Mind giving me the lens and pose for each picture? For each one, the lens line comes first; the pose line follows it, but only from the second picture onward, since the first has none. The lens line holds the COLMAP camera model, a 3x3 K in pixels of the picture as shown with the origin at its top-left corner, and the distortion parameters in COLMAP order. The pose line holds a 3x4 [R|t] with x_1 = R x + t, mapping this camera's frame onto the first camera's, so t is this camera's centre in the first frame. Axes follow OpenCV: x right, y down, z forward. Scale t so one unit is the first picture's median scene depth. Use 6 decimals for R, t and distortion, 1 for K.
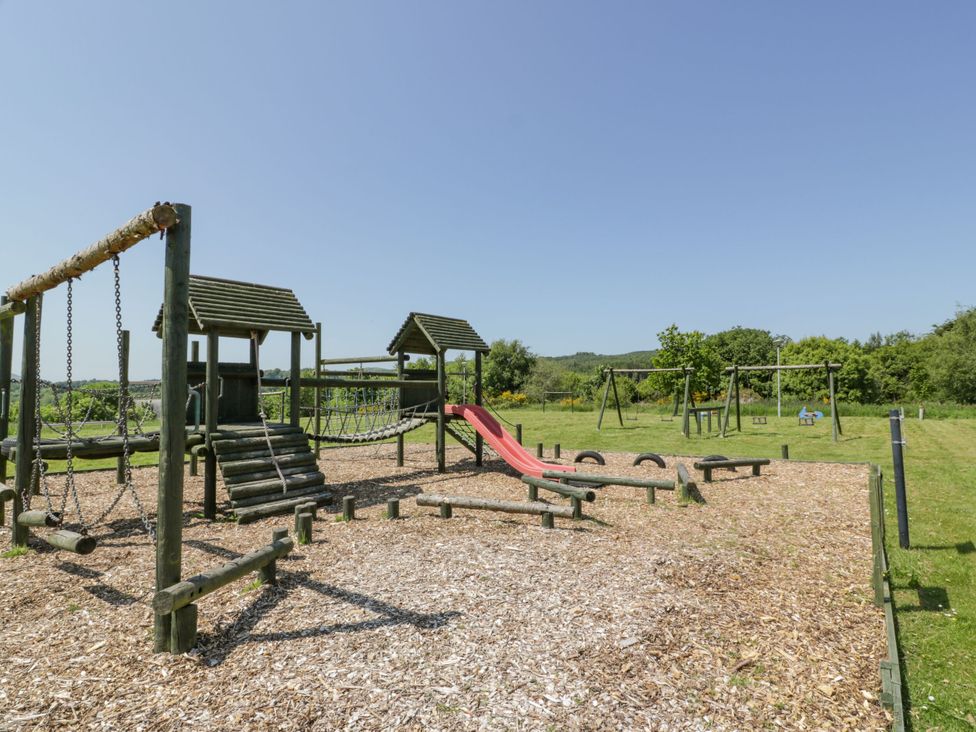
lens RADIAL K [[509.4, 0, 488.2], [0, 509.4, 361.5], [0, 0, 1]] dist [0.005307, -0.018048]
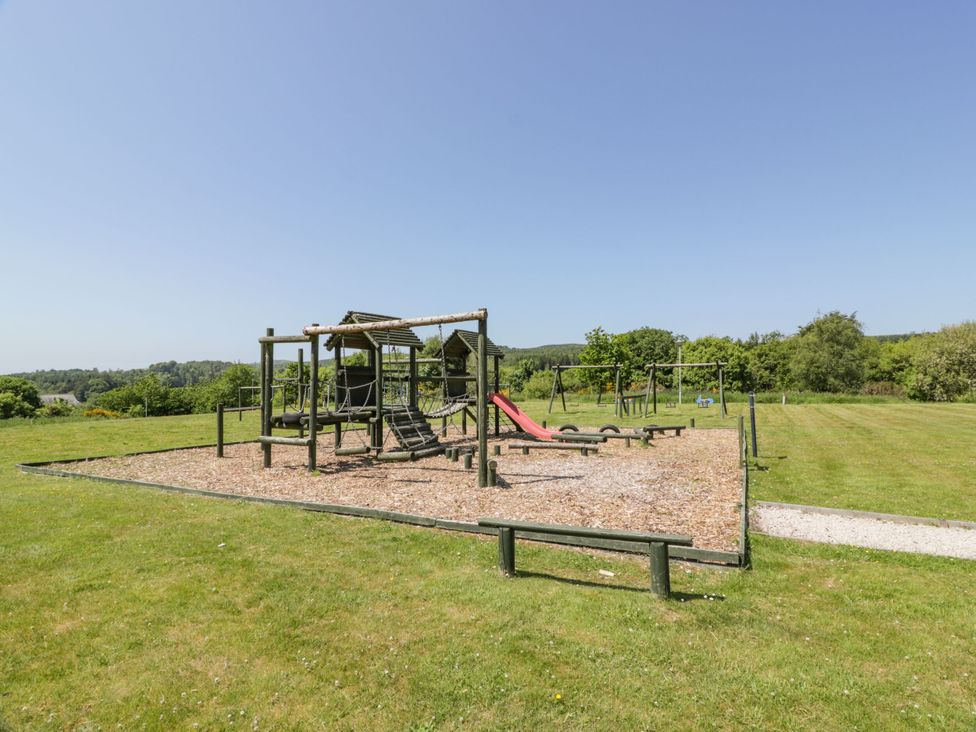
lens RADIAL K [[509.4, 0, 488.2], [0, 509.4, 361.5], [0, 0, 1]] dist [0.005307, -0.018048]
pose [[0.985805, 0.001360, 0.167888, -0.075605], [-0.003723, 0.999898, 0.013762, -0.006472], [-0.167853, -0.014192, 0.985710, -0.108263]]
